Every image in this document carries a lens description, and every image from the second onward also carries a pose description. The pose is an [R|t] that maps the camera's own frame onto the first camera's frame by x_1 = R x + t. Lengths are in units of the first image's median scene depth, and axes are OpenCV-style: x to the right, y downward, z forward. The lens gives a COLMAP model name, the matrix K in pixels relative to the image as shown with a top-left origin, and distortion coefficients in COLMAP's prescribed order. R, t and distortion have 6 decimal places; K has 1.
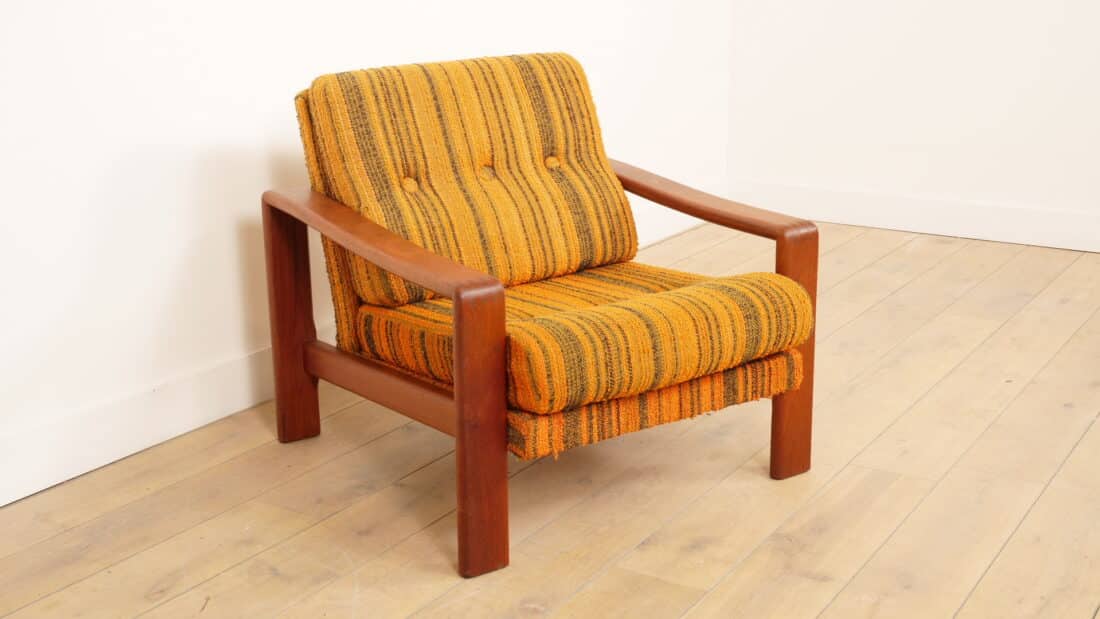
lens RADIAL K [[1384.0, 0, 550.3], [0, 1384.0, 309.6], [0, 0, 1]] dist [-0.015161, 0.000000]
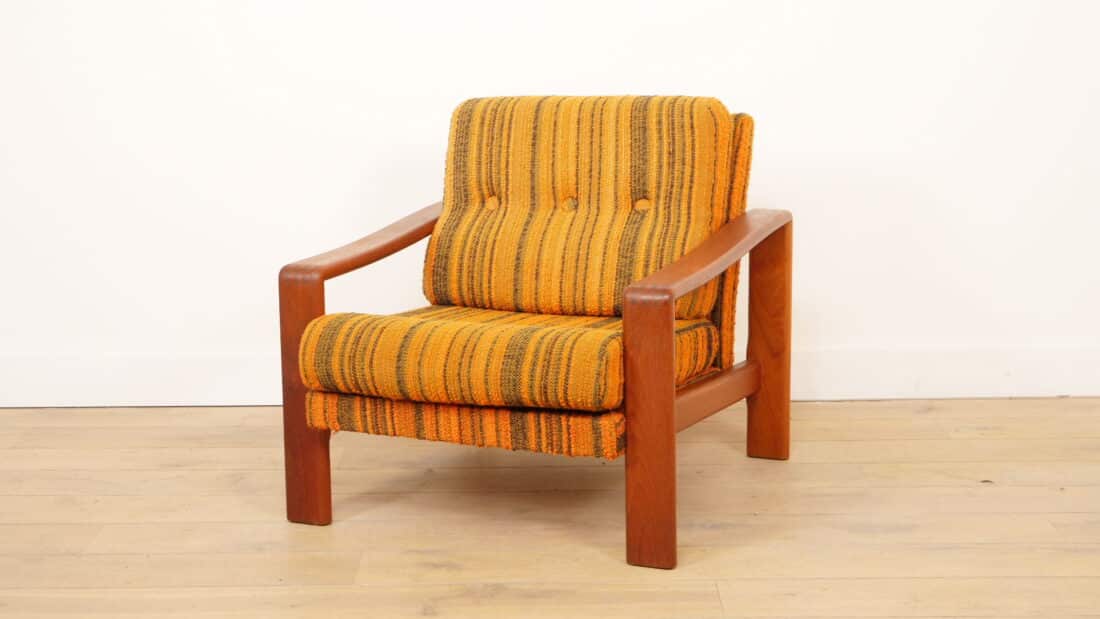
lens RADIAL K [[1817.8, 0, 550.5], [0, 1817.8, 313.8], [0, 0, 1]] dist [0.017727, 0.000000]
pose [[0.503375, 0.161164, -0.848905, 1.118679], [-0.221329, 0.973724, 0.053619, -0.089935], [0.835241, 0.160896, 0.525819, 0.295100]]
